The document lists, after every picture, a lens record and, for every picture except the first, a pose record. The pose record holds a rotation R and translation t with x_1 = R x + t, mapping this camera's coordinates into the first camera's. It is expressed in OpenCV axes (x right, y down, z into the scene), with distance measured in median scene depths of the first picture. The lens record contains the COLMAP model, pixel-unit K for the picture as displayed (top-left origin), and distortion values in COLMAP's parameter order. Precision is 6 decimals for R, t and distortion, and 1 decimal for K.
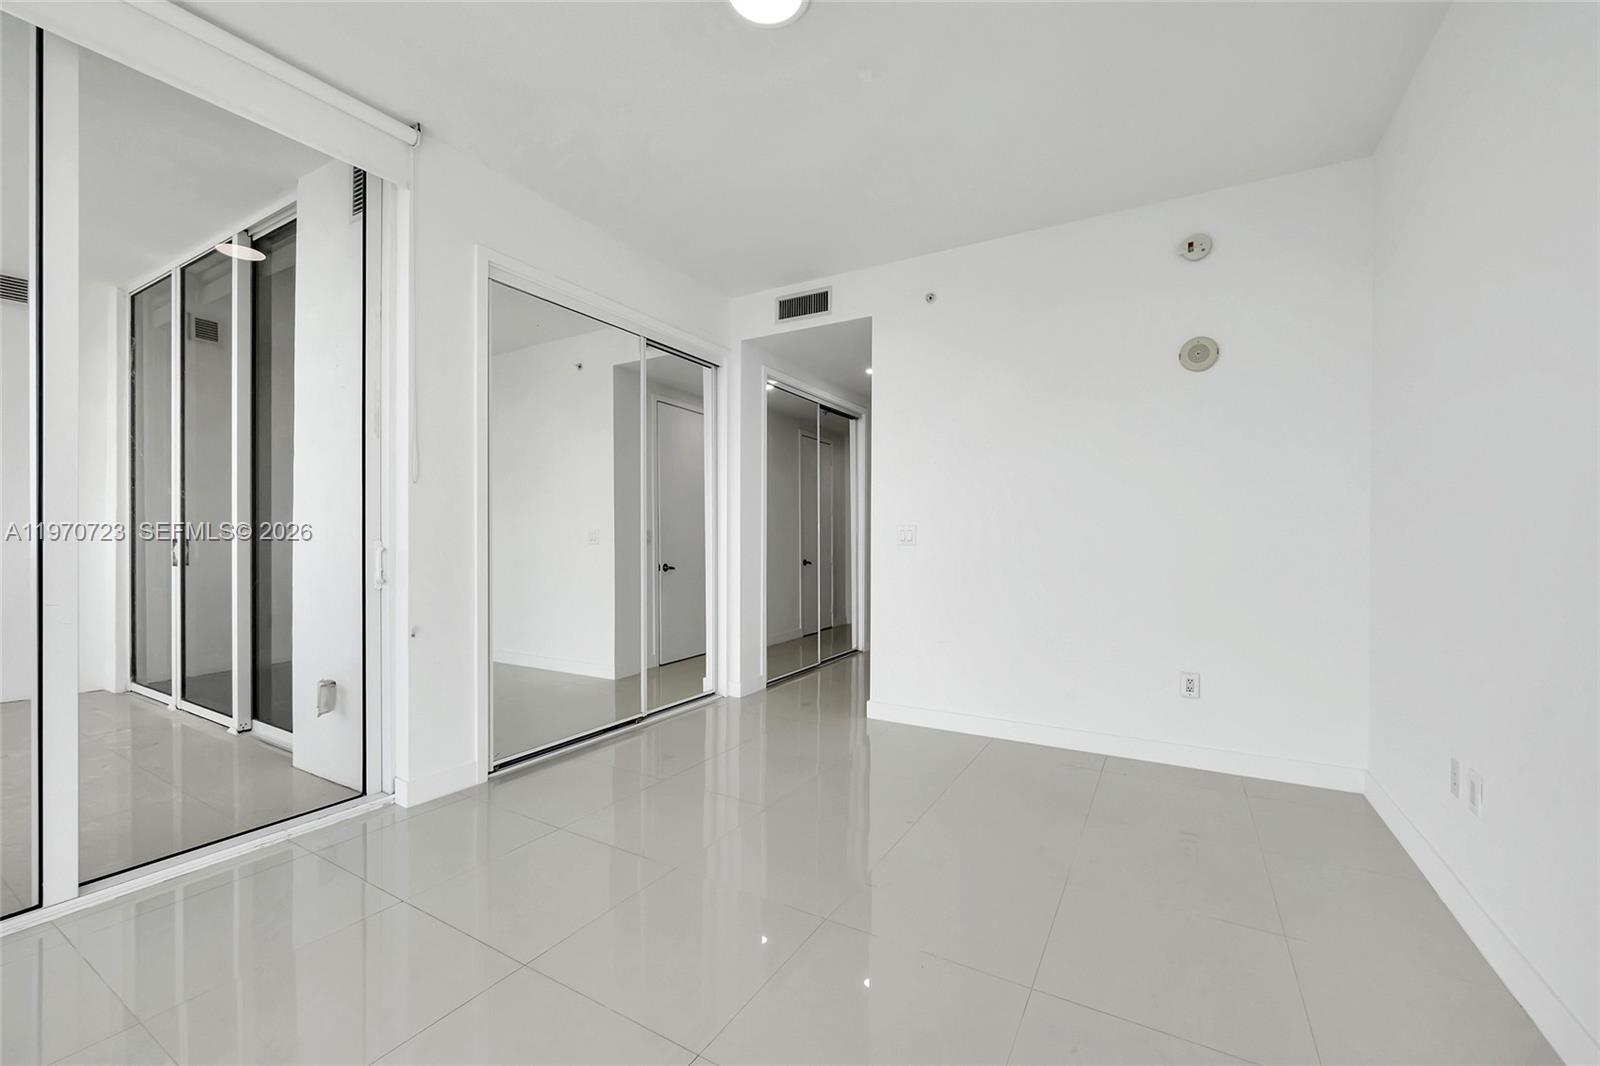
lens RADIAL K [[647.9, 0, 800.0], [0, 647.9, 533.0], [0, 0, 1]] dist [-0.001916, -0.000382]
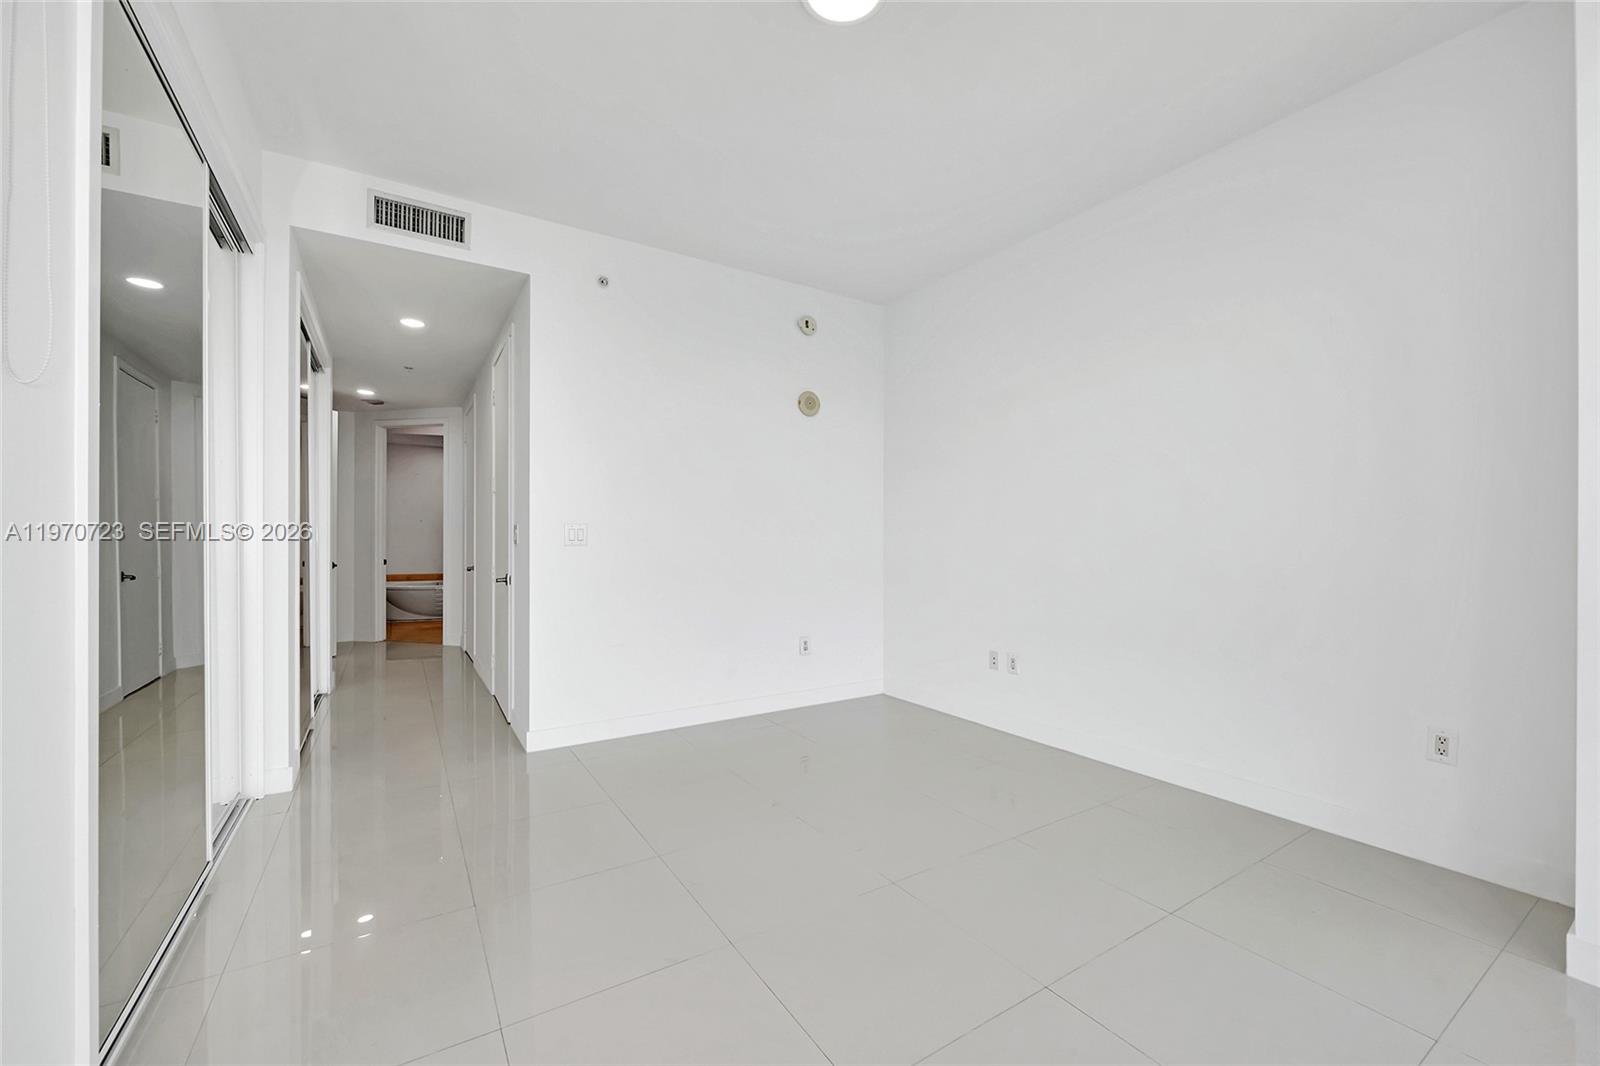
lens RADIAL K [[647.9, 0, 800.0], [0, 647.9, 533.0], [0, 0, 1]] dist [-0.001916, -0.000382]
pose [[0.456442, 0.006137, 0.889732, -0.430754], [-0.007276, 0.999969, -0.003165, 0.001793], [-0.889724, -0.005029, 0.456472, 0.272006]]
